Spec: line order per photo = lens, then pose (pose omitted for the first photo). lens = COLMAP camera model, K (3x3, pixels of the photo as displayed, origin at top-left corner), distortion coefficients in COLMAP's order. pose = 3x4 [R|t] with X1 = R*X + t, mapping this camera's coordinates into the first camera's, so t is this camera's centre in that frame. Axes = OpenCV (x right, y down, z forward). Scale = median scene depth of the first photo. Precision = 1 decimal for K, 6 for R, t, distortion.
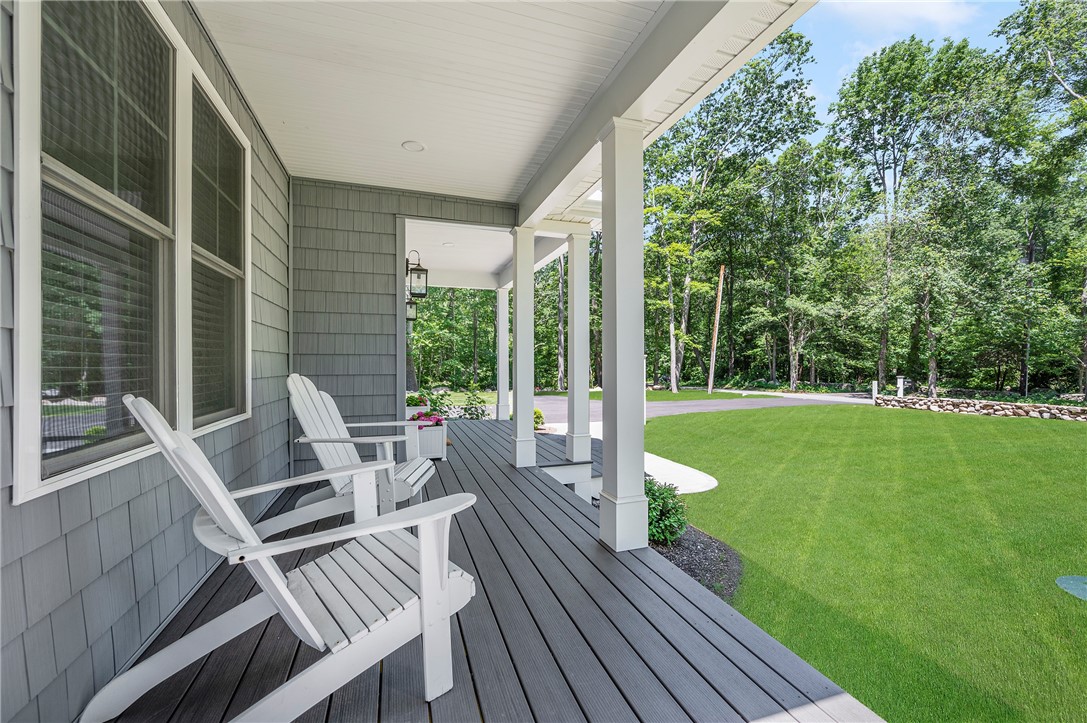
lens RADIAL K [[435.1, 0, 543.5], [0, 435.1, 367.1], [0, 0, 1]] dist [-0.000585, -0.000105]
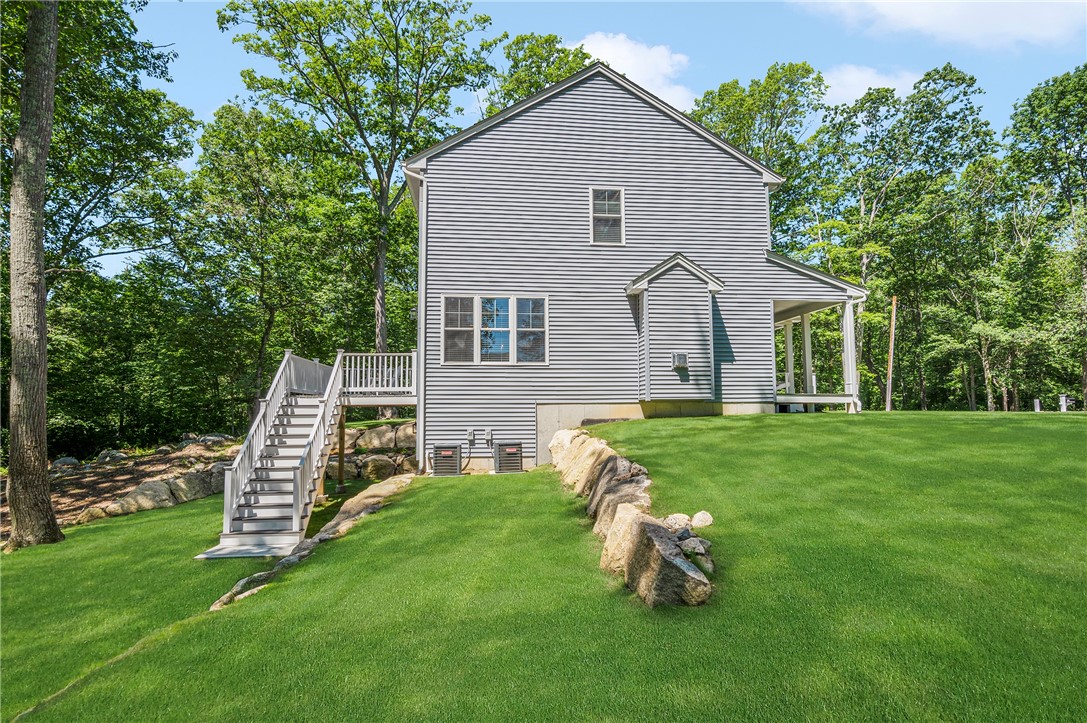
lens RADIAL K [[576.6, 0, 543.5], [0, 576.6, 361.5], [0, 0, 1]] dist [-0.005761, -0.001117]
pose [[0.976079, -0.024246, -0.216062, -0.094477], [0.002499, 0.994948, -0.100359, 0.047704], [0.217404, 0.097418, 0.971208, -0.424909]]
